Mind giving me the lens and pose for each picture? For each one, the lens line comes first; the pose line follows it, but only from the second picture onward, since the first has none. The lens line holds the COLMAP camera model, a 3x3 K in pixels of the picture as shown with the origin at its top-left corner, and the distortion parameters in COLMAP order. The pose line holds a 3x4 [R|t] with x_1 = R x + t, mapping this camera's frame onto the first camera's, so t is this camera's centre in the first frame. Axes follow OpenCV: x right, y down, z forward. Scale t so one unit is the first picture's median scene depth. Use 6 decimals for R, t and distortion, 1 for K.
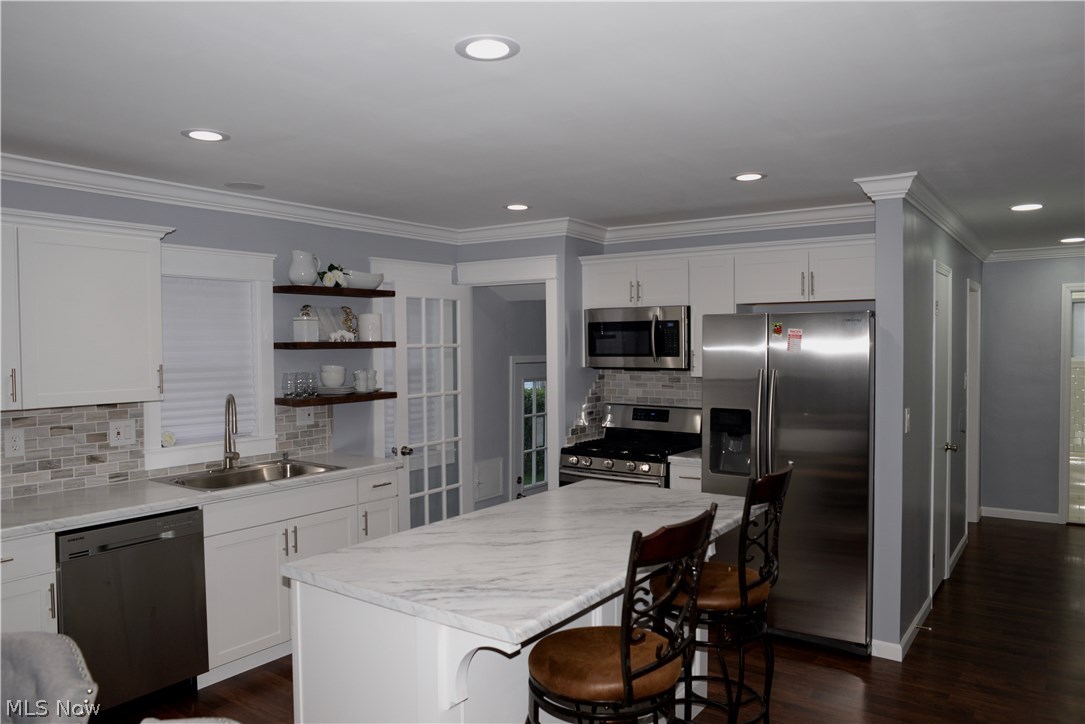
lens RADIAL K [[762.5, 0, 542.5], [0, 762.5, 362.0], [0, 0, 1]] dist [-0.090824, 0.077103]
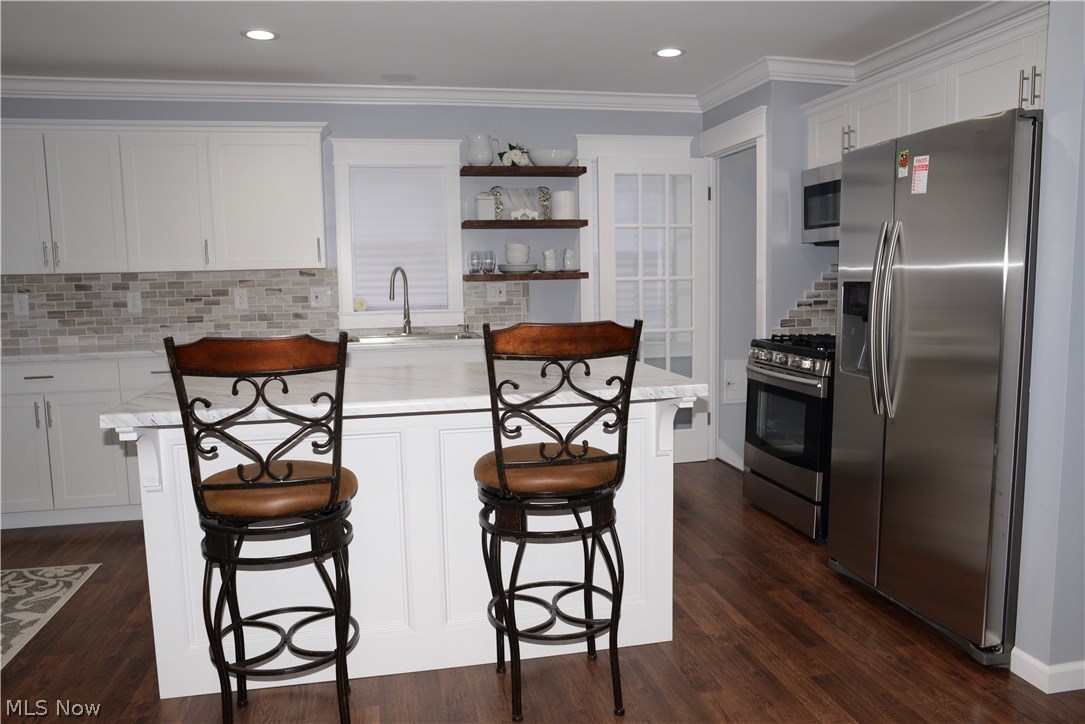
lens RADIAL K [[779.8, 0, 542.5], [0, 779.8, 362.0], [0, 0, 1]] dist [-0.098988, 0.086707]
pose [[0.741712, 0.069079, -0.667152, 0.475336], [-0.004362, 0.995158, 0.098192, 0.061703], [0.670705, -0.069920, 0.738421, 0.239872]]
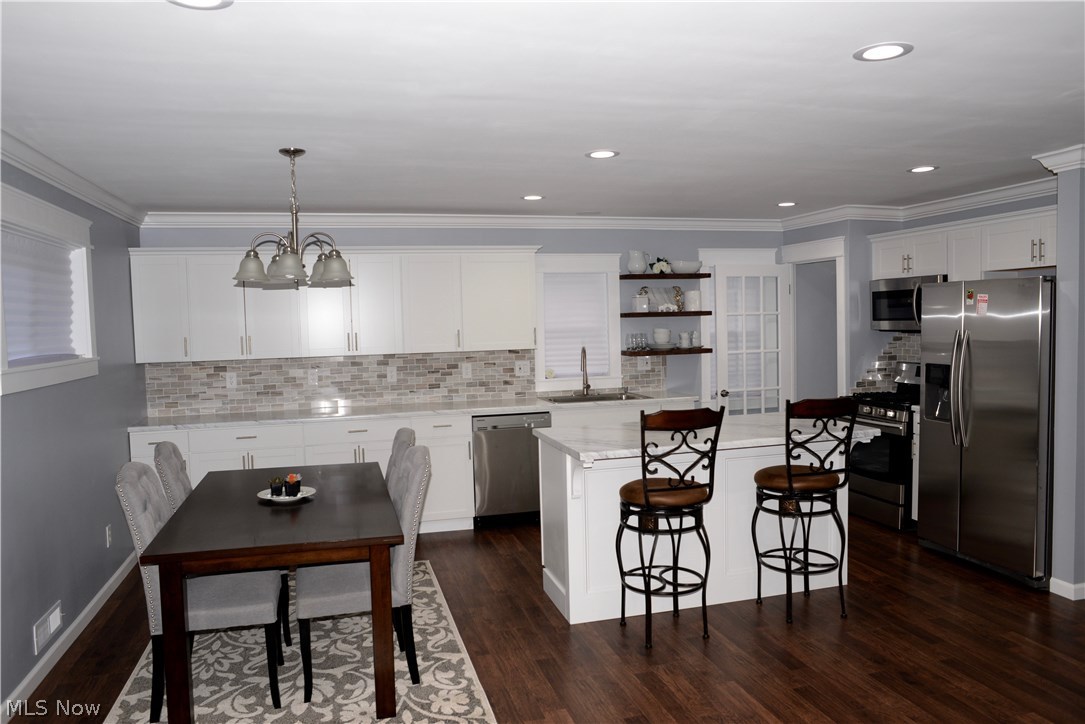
lens RADIAL K [[762.5, 0, 542.5], [0, 762.5, 362.0], [0, 0, 1]] dist [-0.090824, 0.077103]
pose [[0.777143, 0.022688, -0.628915, 0.460366], [0.003725, 0.999167, 0.040649, 0.008490], [0.629313, -0.033933, 0.776411, -0.257479]]
